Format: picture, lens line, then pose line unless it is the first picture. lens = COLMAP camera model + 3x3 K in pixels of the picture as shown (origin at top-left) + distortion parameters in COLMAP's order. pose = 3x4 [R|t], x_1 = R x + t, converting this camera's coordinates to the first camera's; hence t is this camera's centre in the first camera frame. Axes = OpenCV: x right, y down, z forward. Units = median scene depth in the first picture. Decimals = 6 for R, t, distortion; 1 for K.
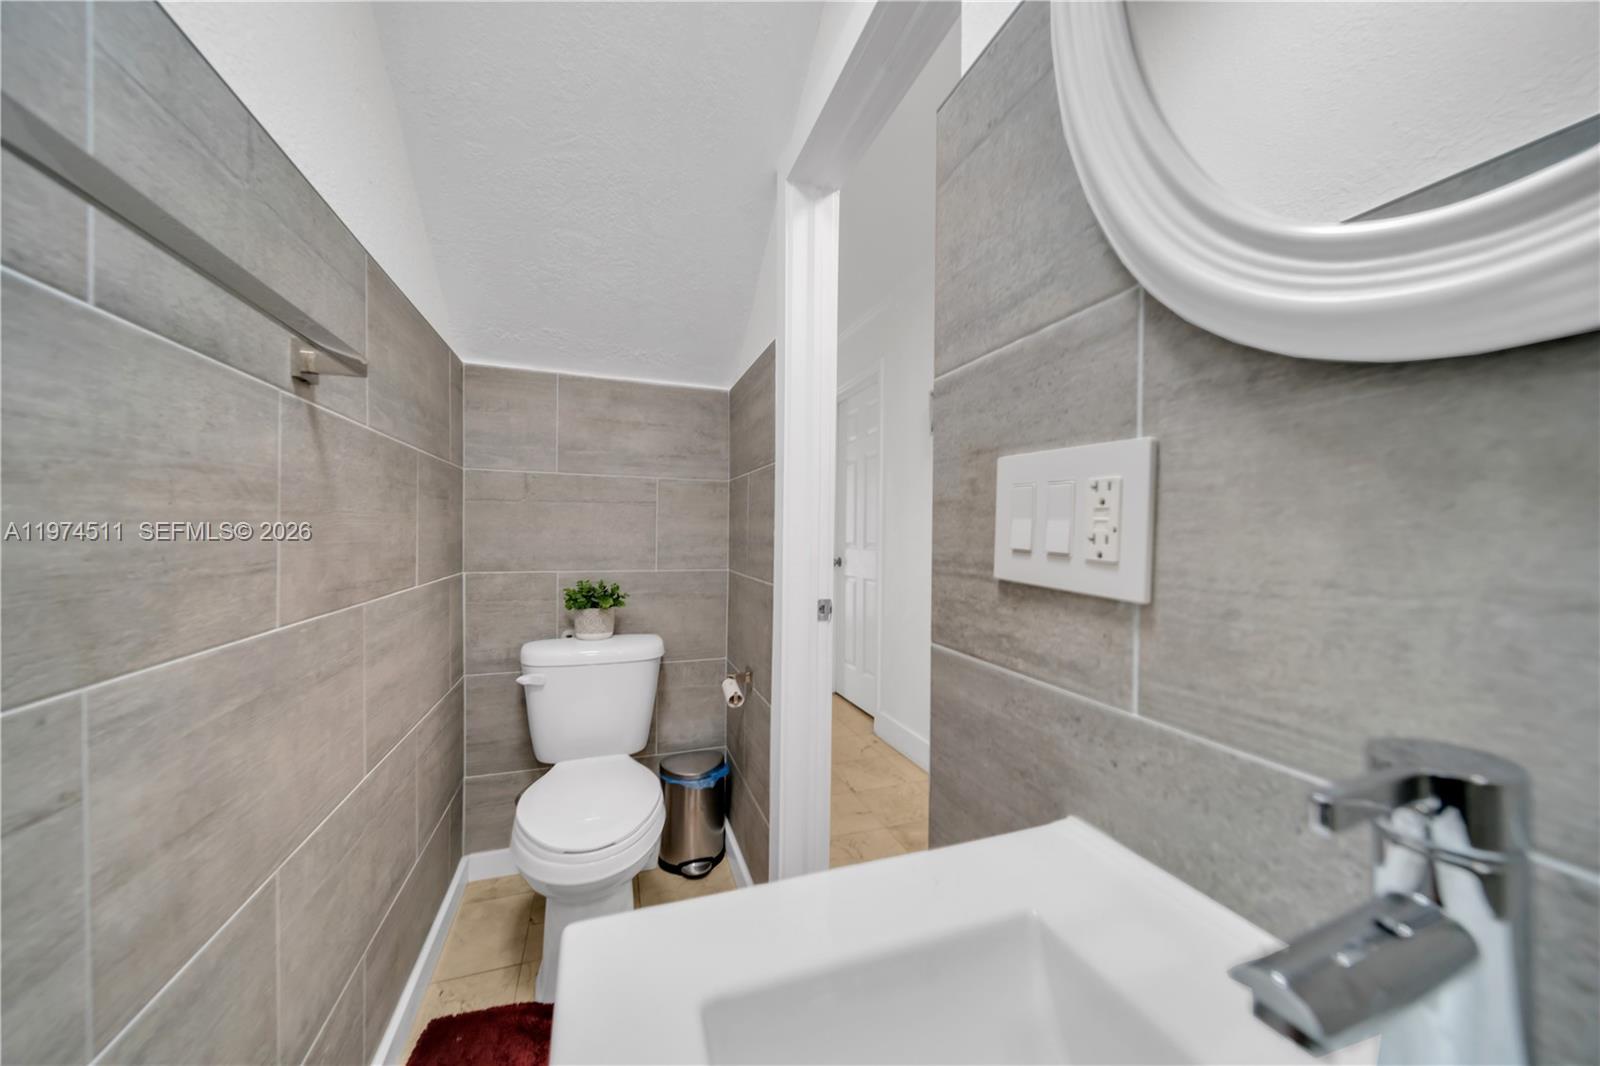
lens RADIAL K [[555.4, 0, 796.6], [0, 555.4, 535.1], [0, 0, 1]] dist [0.002296, -0.001448]
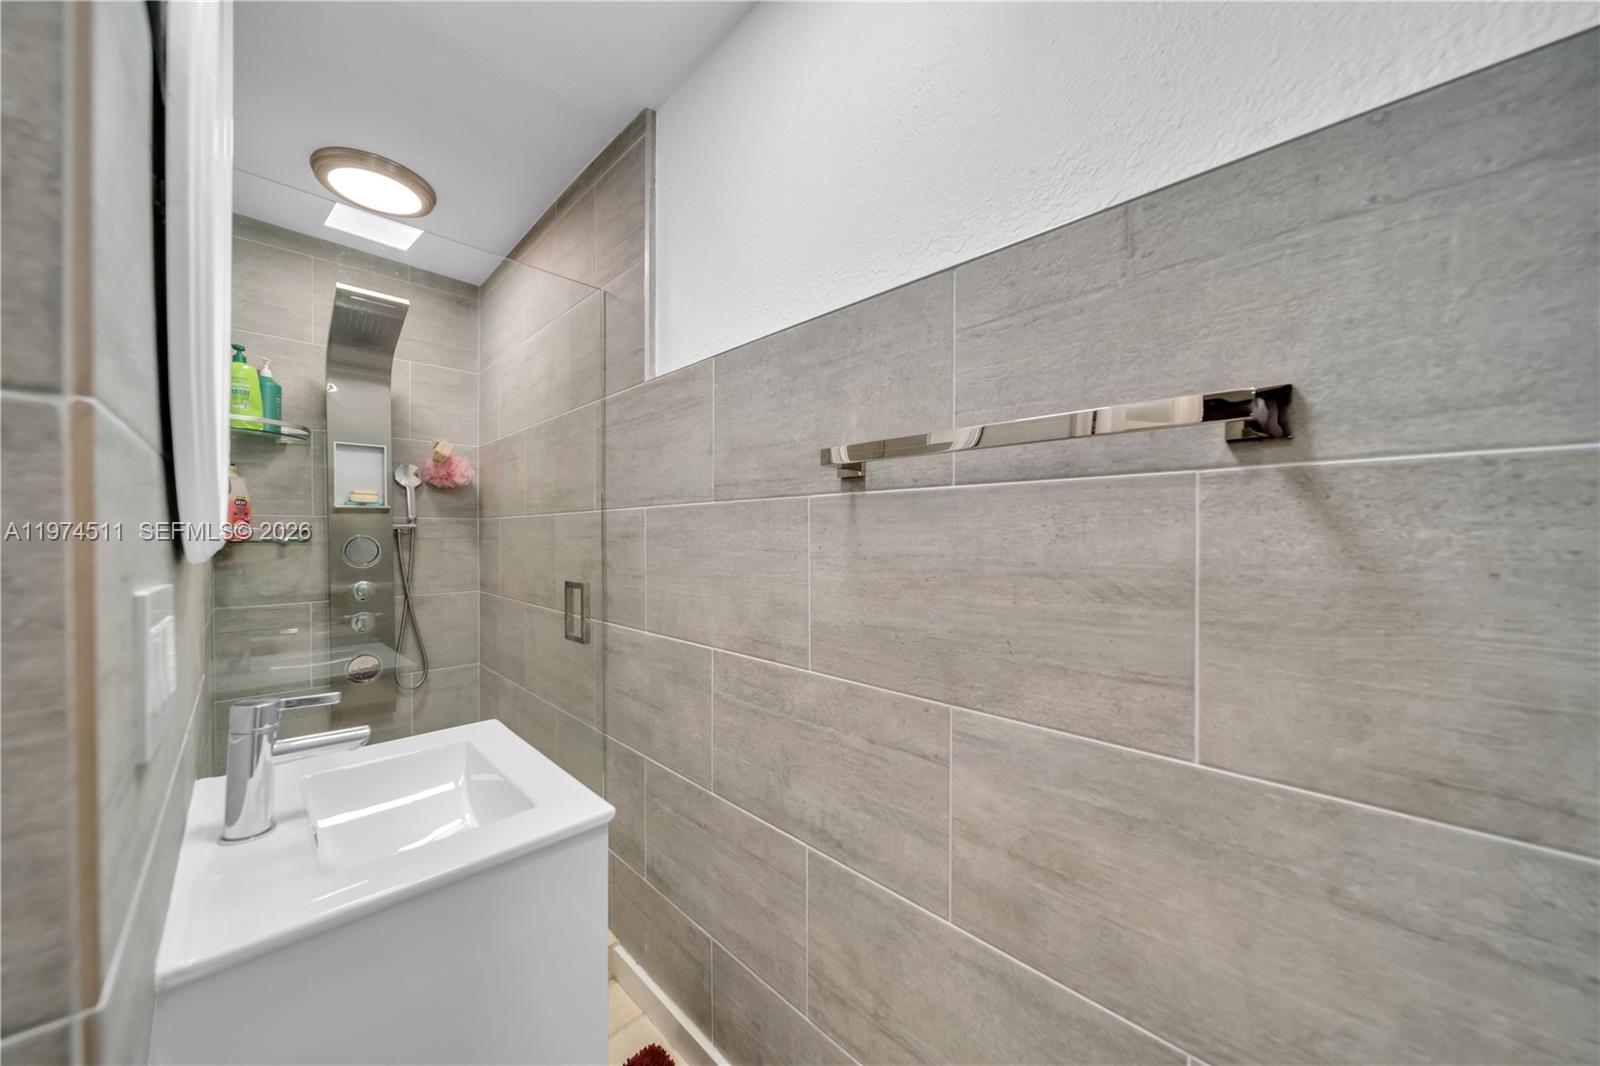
lens RADIAL K [[555.4, 0, 799.7], [0, 555.4, 537.0], [0, 0, 1]] dist [0.002296, -0.001448]
pose [[-0.900197, -0.006518, -0.435434, -0.074825], [-0.010581, 0.999920, 0.006907, -0.227385], [0.435354, 0.010825, -0.900194, 2.046180]]
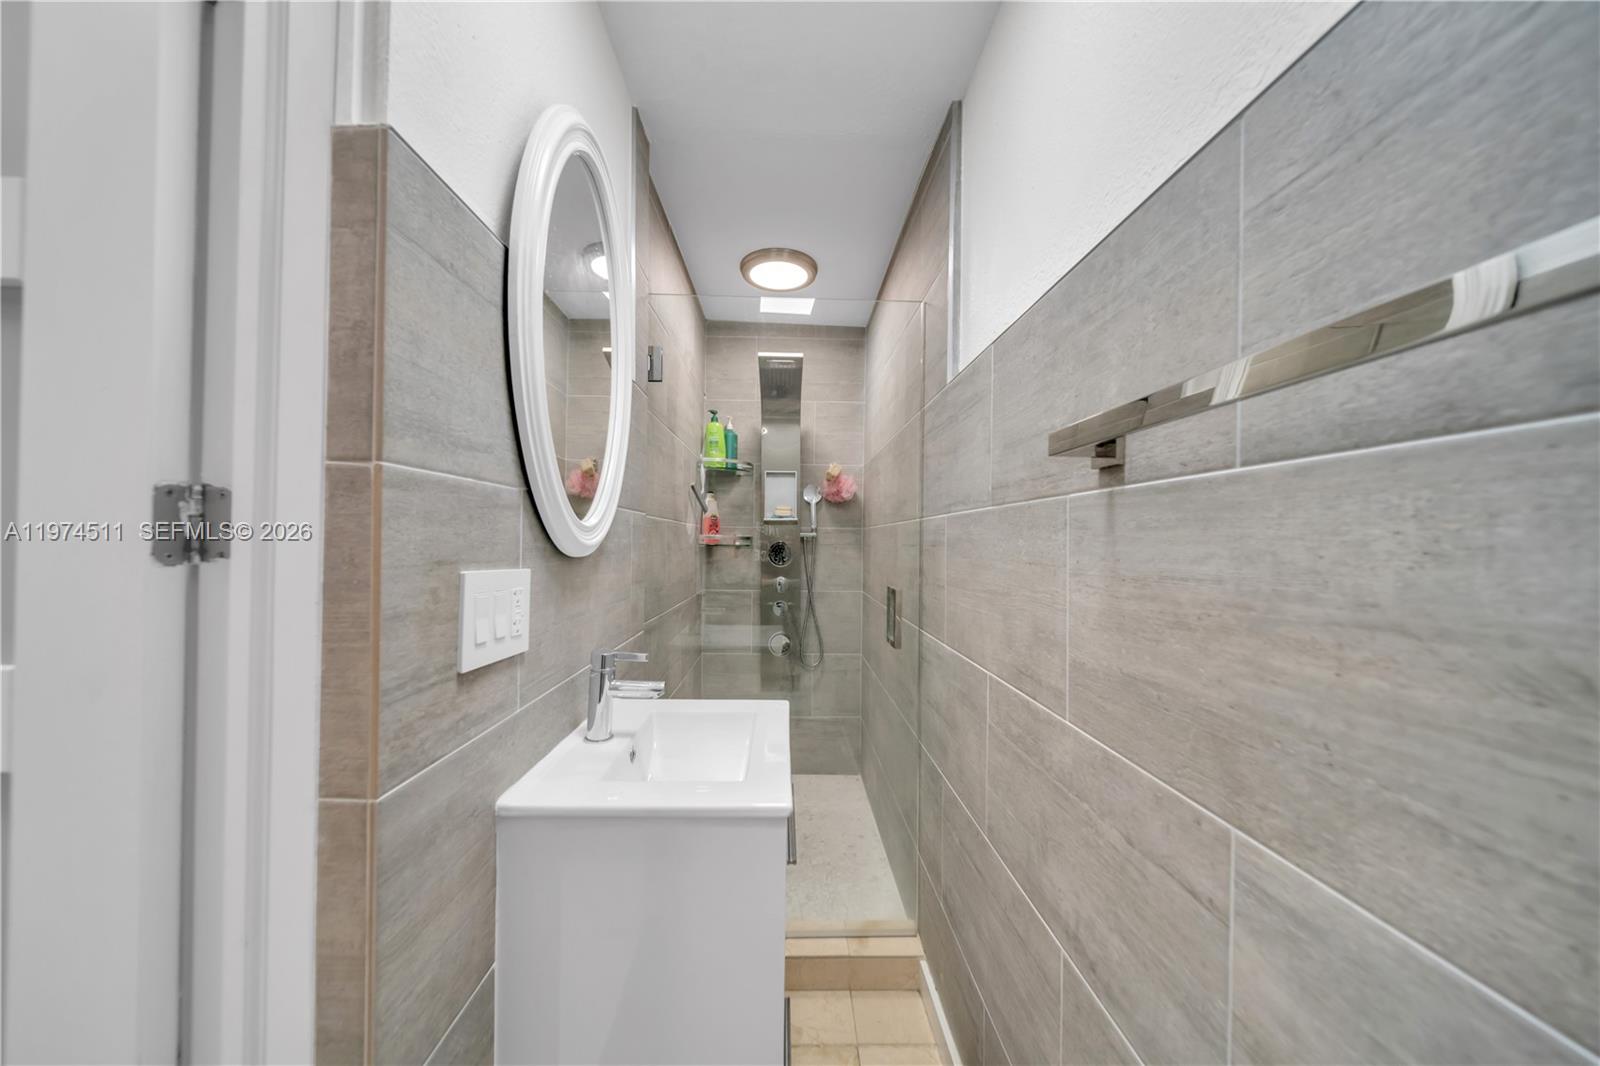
lens RADIAL K [[555.4, 0, 799.2], [0, 555.4, 536.6], [0, 0, 1]] dist [0.002296, -0.001448]
pose [[-0.952776, -0.018142, 0.303133, -0.692727], [-0.018624, 0.999826, 0.001301, -0.234126], [-0.303104, -0.004406, -0.952947, 1.971331]]
